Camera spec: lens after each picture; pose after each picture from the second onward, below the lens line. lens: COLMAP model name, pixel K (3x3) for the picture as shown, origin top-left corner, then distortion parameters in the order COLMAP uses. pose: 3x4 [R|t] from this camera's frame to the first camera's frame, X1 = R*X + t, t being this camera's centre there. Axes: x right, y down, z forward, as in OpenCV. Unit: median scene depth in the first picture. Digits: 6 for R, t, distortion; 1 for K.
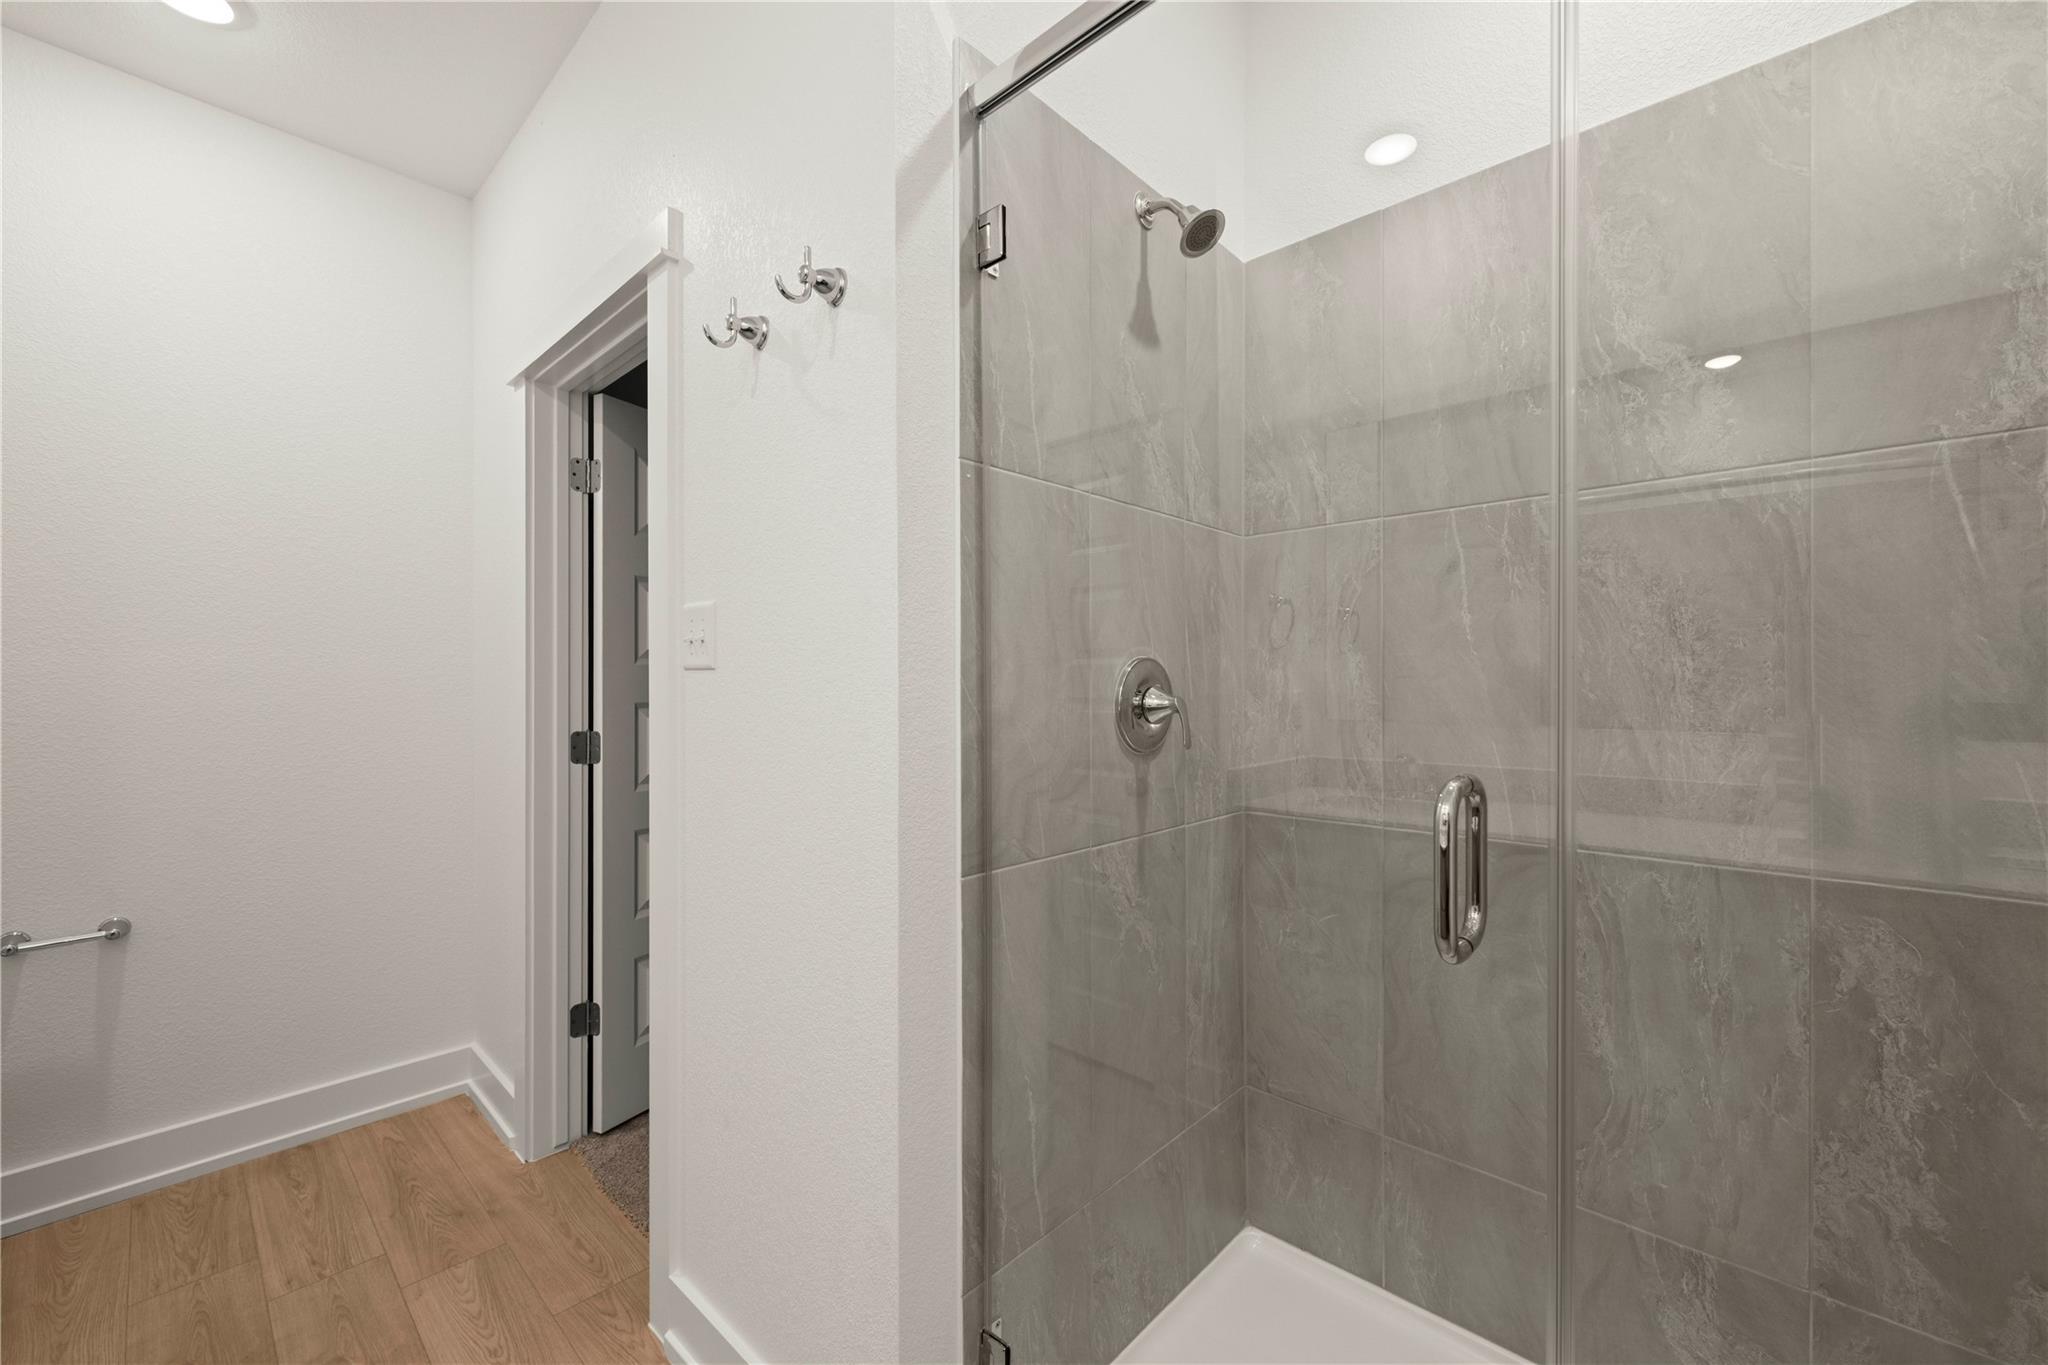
lens RADIAL K [[812.4, 0, 1024.0], [0, 812.4, 682.5], [0, 0, 1]] dist [0.006948, 0.000004]
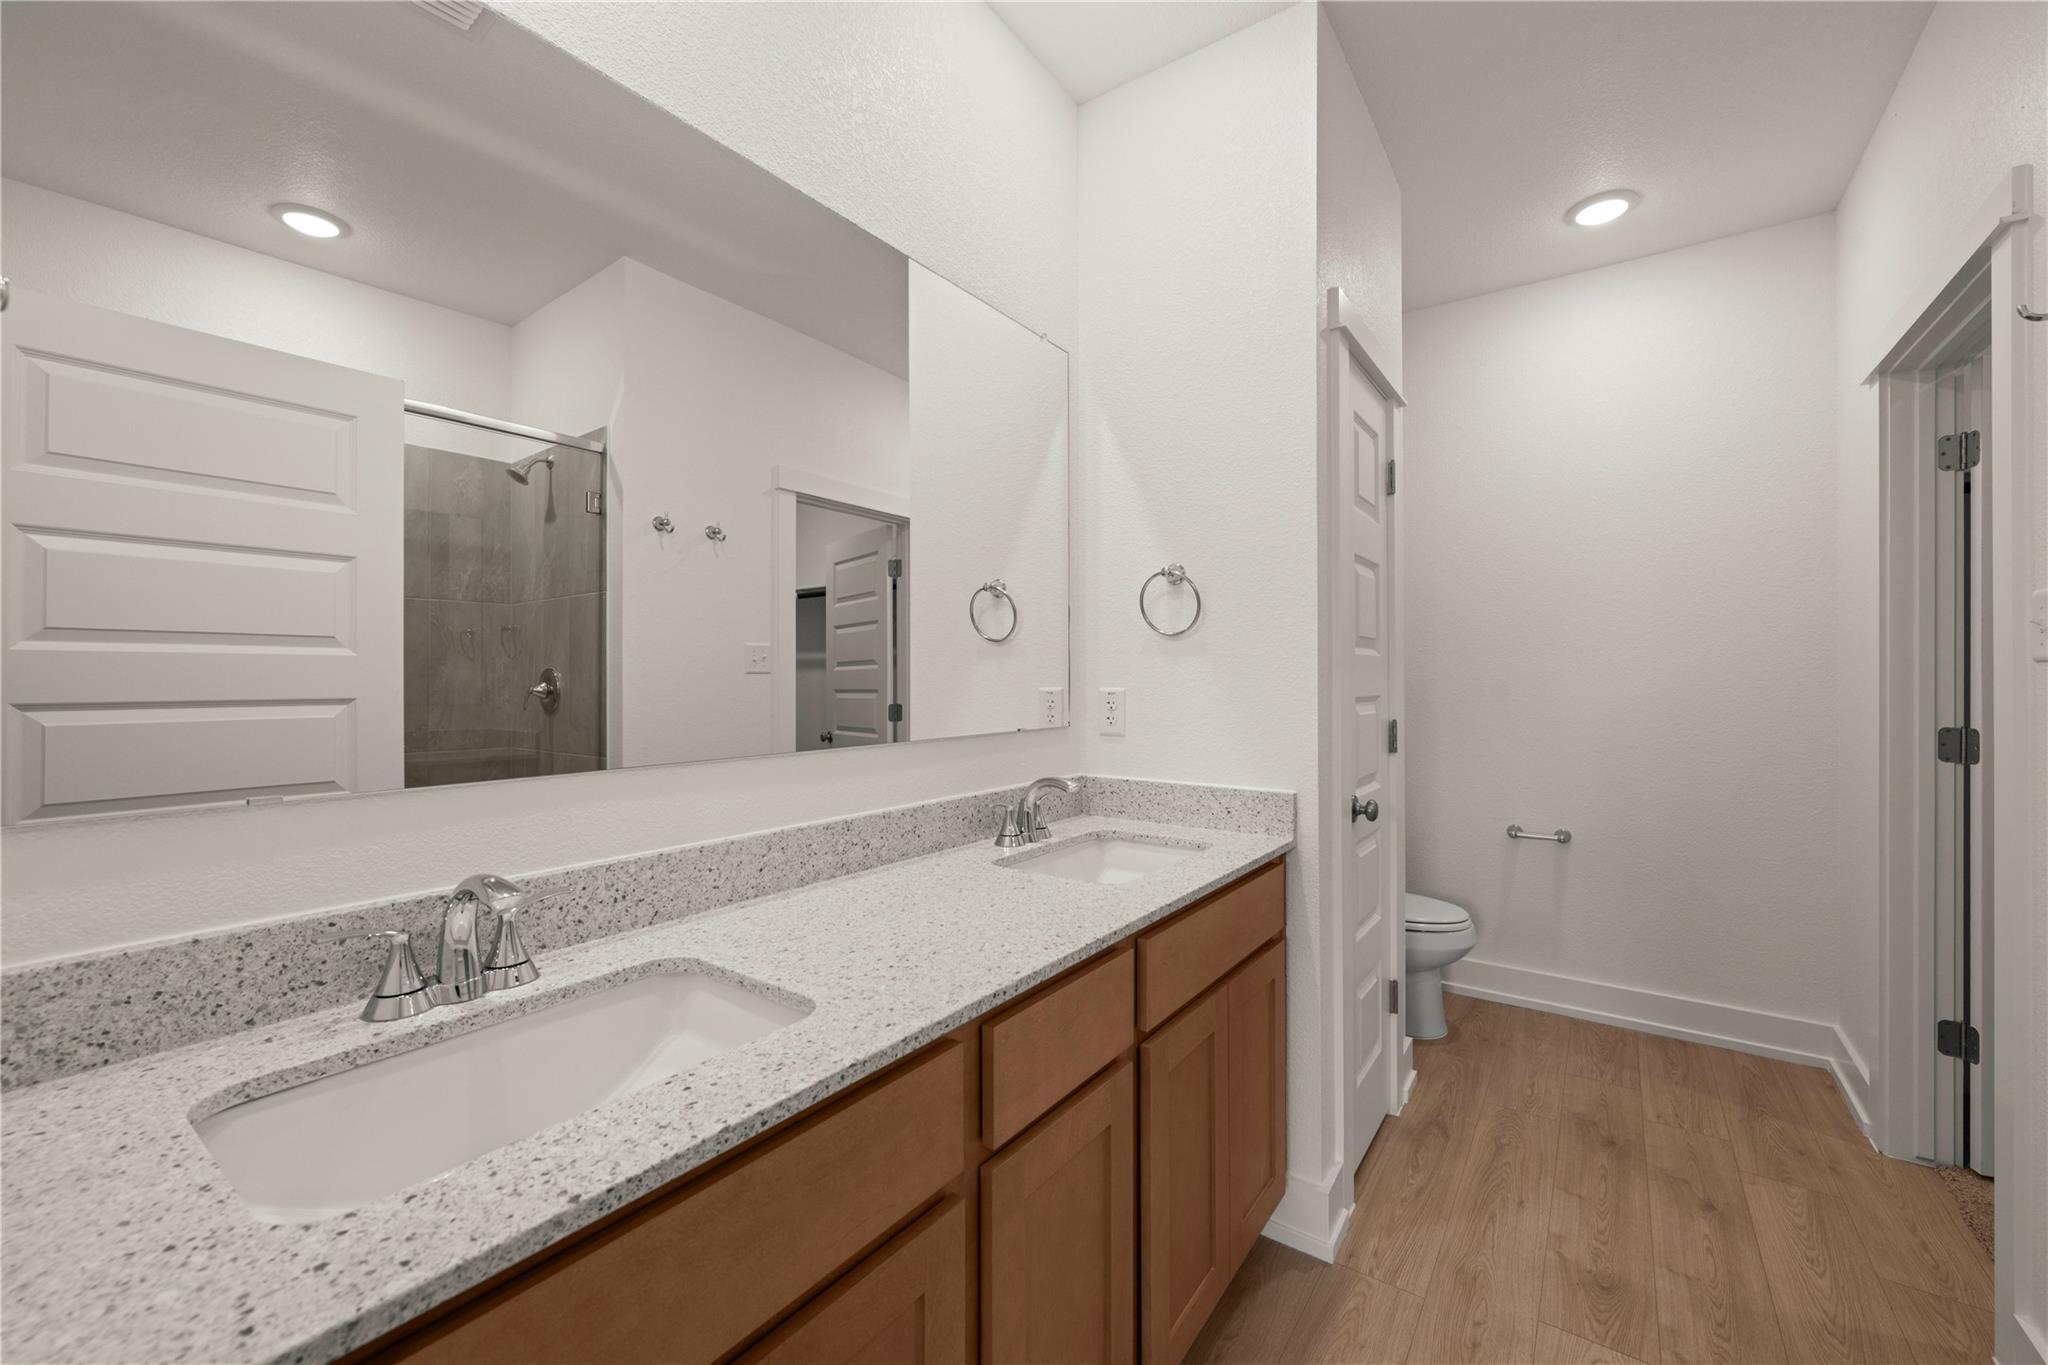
lens RADIAL K [[829.1, 0, 1024.0], [0, 829.1, 682.5], [0, 0, 1]] dist [-0.001775, -0.000454]
pose [[0.136105, 0.009084, -0.990653, 0.254076], [0.001762, 0.999954, 0.009411, -0.002535], [0.990693, -0.003027, 0.136083, -0.184145]]
